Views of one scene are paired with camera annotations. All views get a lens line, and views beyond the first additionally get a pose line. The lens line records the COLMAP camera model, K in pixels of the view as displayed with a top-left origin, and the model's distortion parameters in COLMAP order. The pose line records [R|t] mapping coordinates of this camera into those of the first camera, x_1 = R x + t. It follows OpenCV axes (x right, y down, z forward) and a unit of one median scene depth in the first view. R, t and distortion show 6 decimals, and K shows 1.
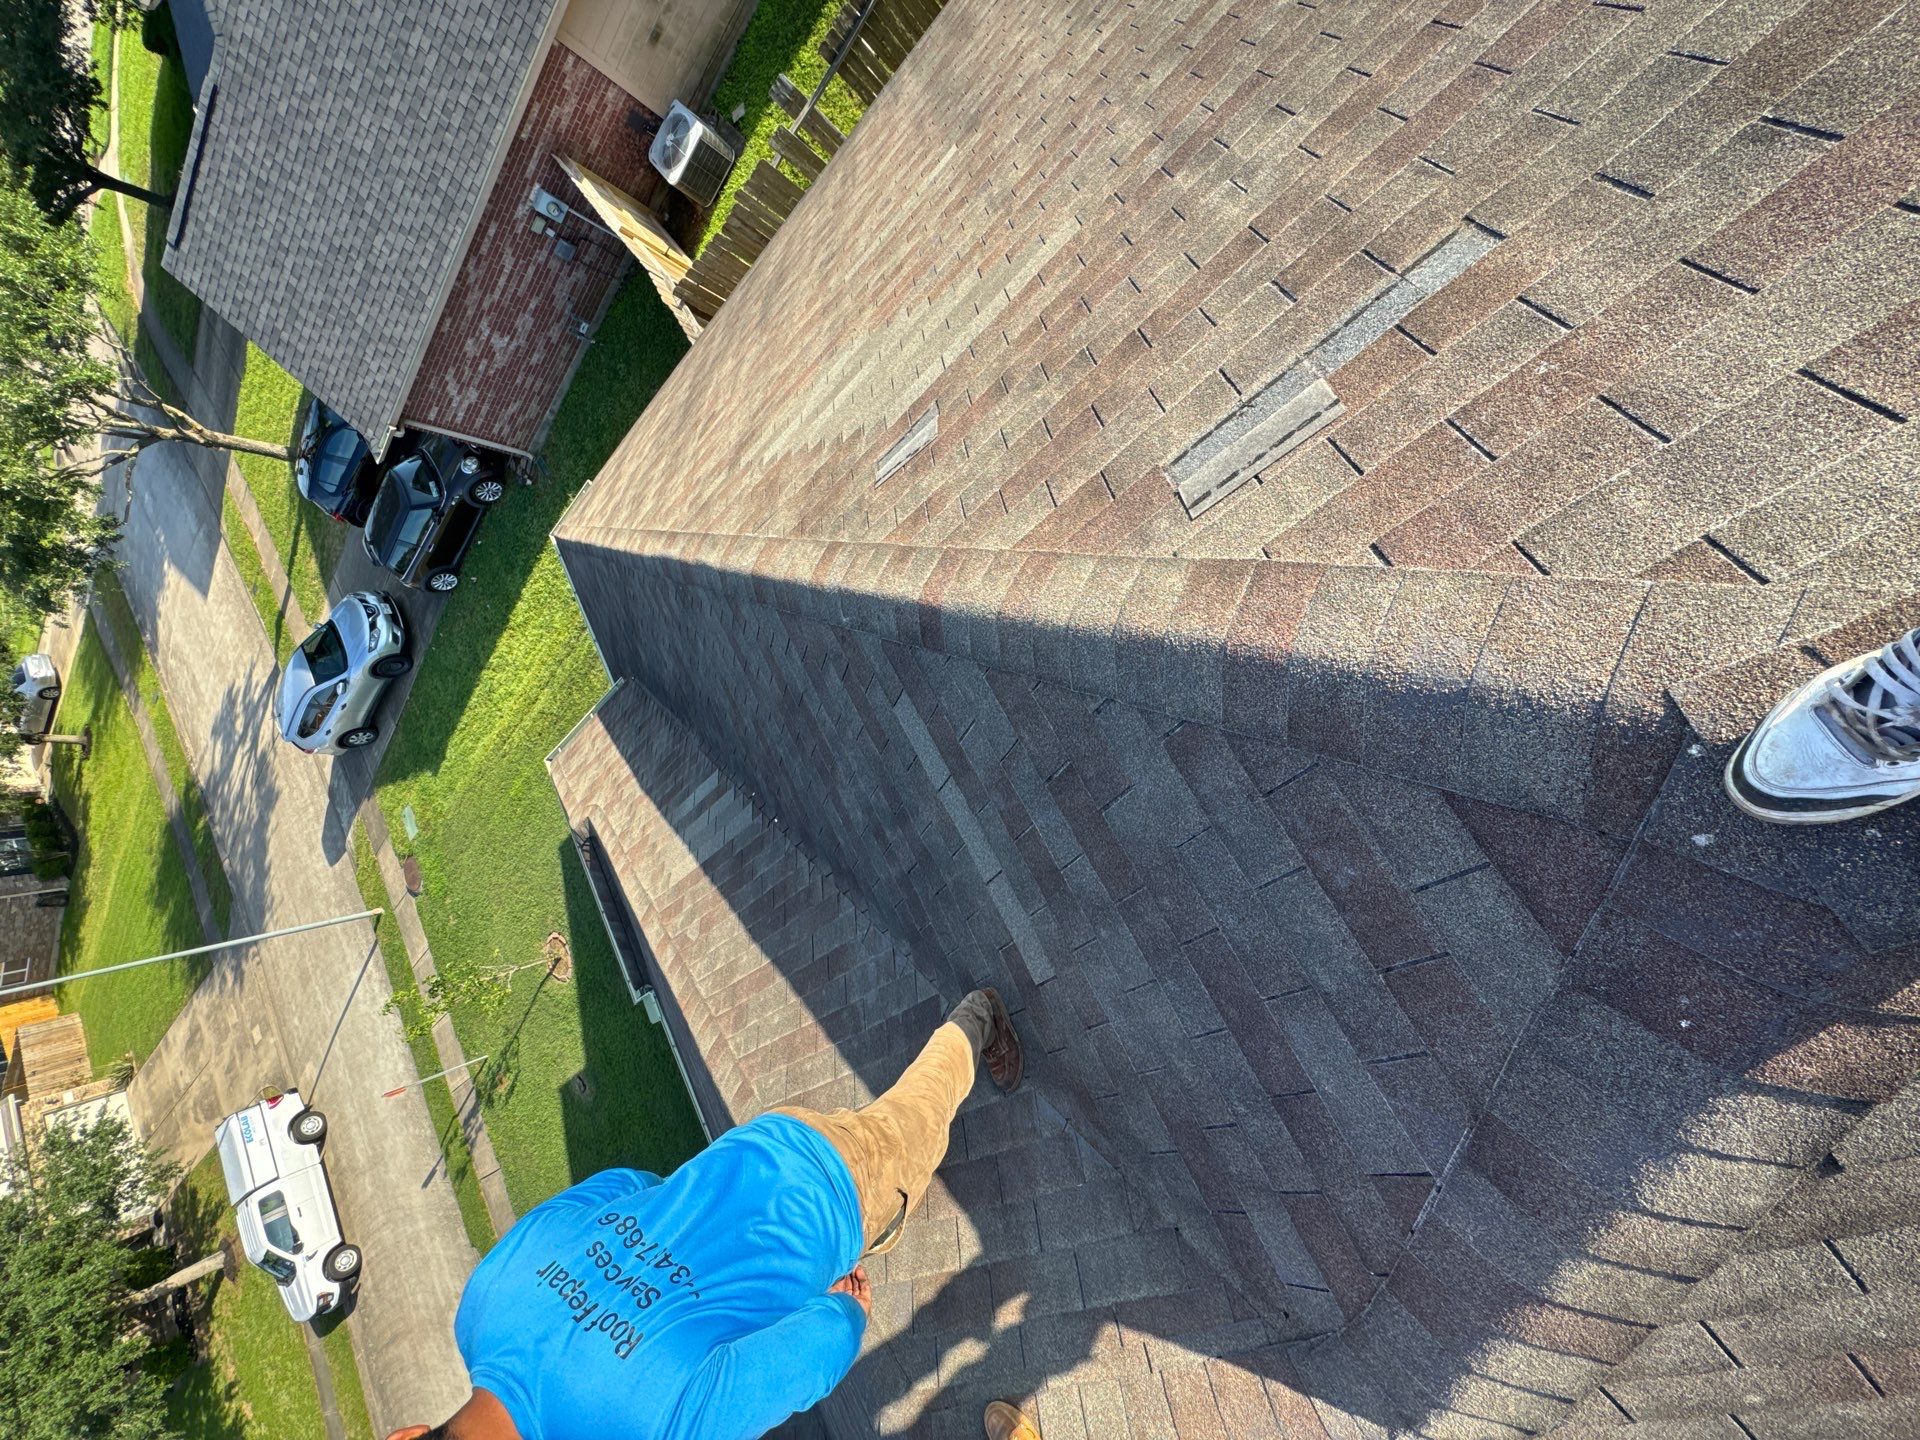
lens RADIAL K [[766.7, 0, 956.6], [0, 766.7, 720.5], [0, 0, 1]] dist [-0.001064, 0.000228]
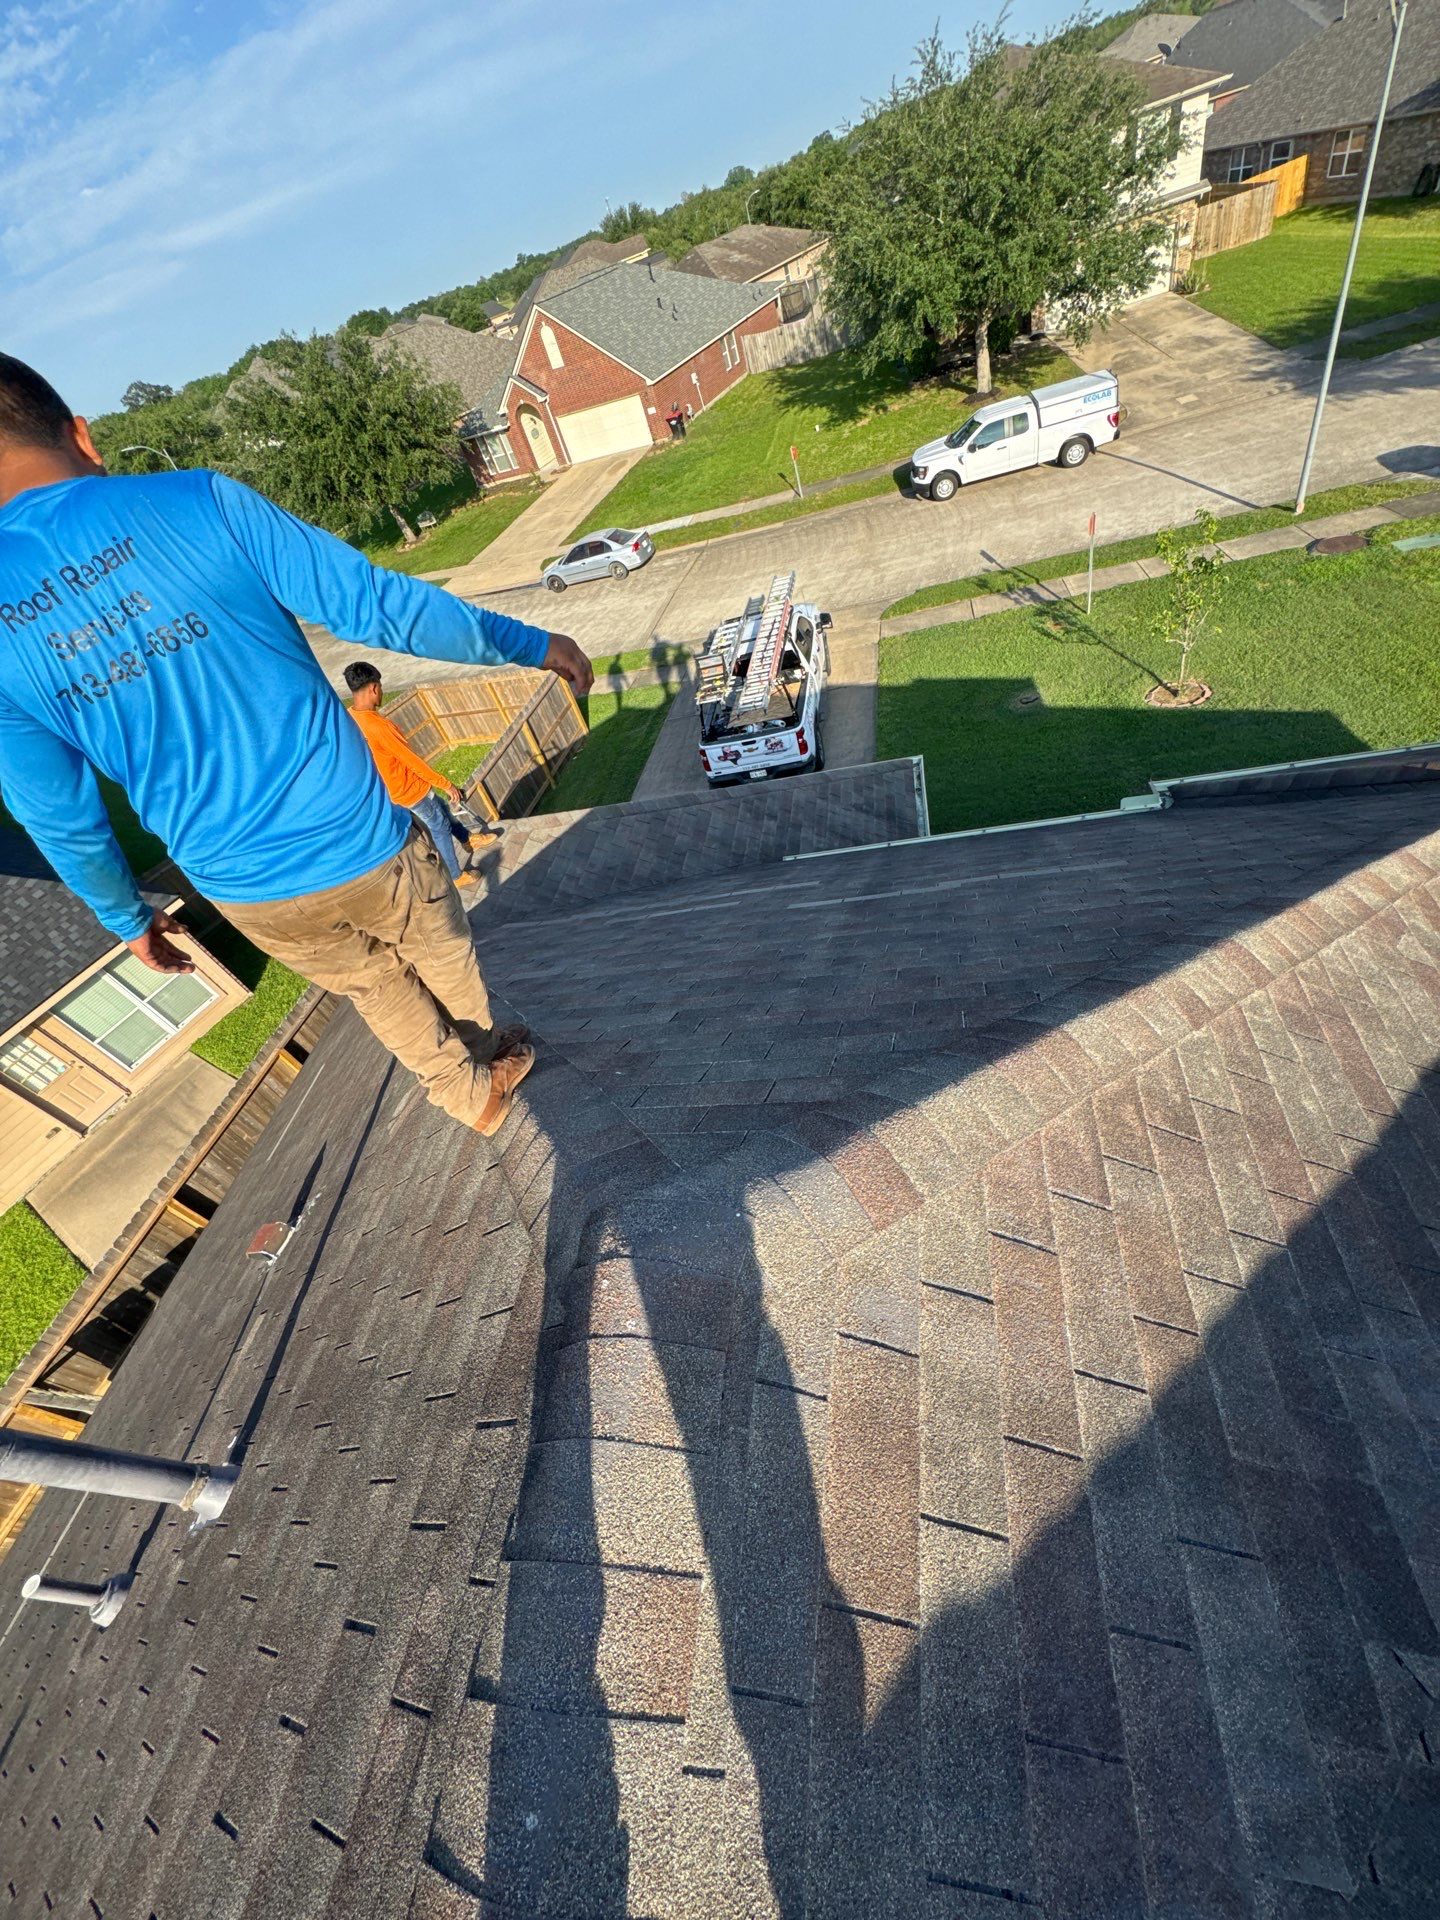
lens RADIAL K [[766.7, 0, 721.7], [0, 766.7, 956.3], [0, 0, 1]] dist [-0.001064, 0.000228]
pose [[-0.392414, 0.919788, 0.001096, -0.032161], [-0.748897, -0.320197, 0.580195, 0.079843], [0.534007, 0.226856, 0.814477, 0.059960]]
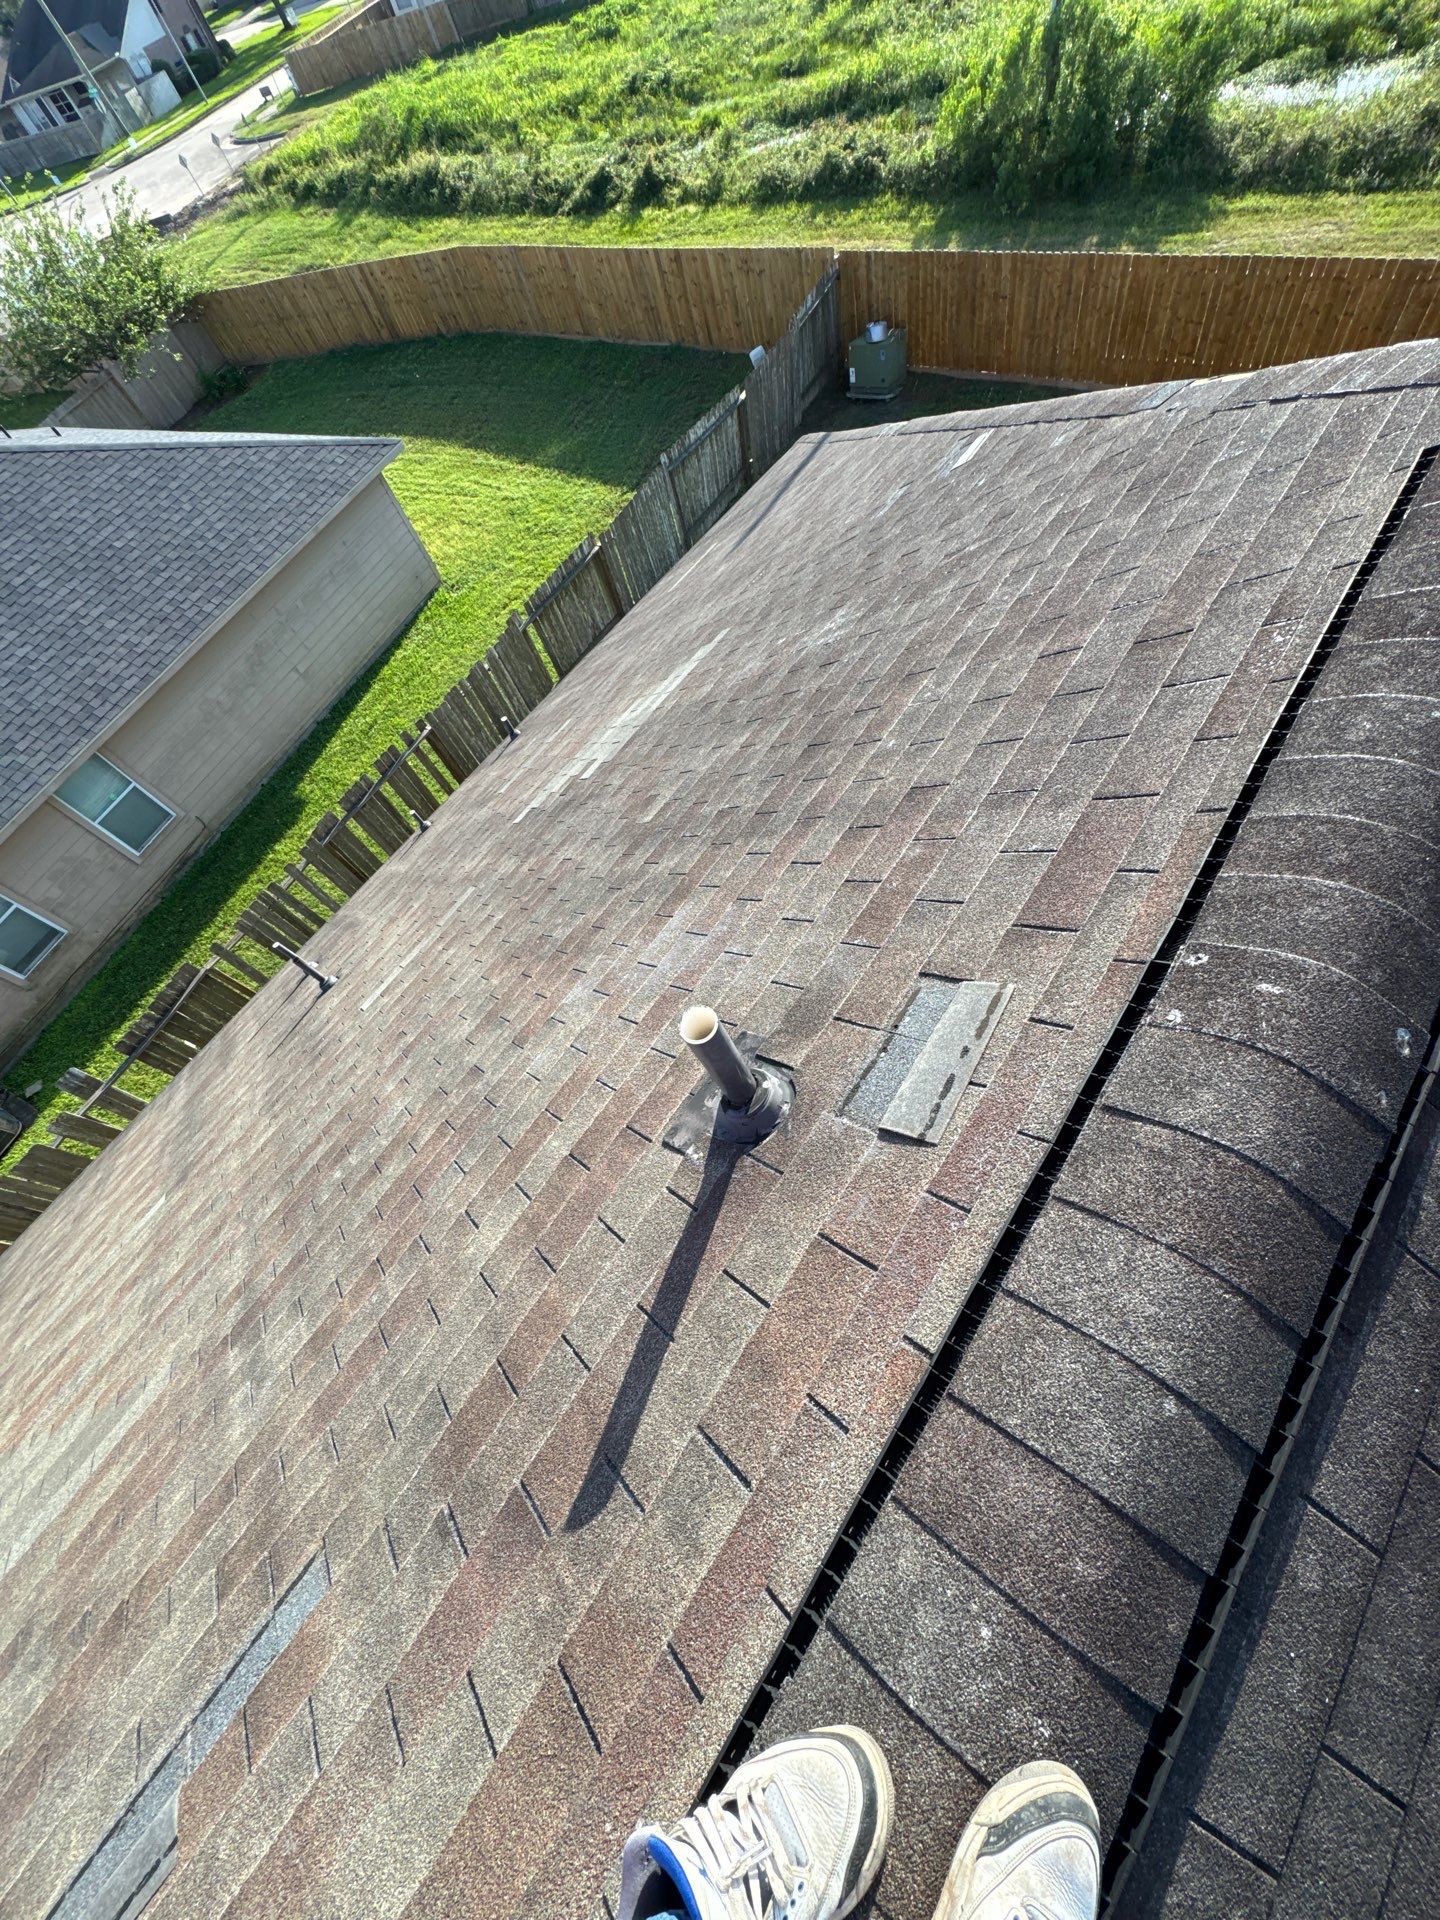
lens RADIAL K [[766.7, 0, 724.4], [0, 766.7, 954.5], [0, 0, 1]] dist [-0.001064, 0.000228]
pose [[0.892871, -0.093522, 0.440495, 0.060888], [0.354119, 0.750092, -0.558536, -0.035956], [-0.278176, 0.654688, 0.702853, -0.038083]]
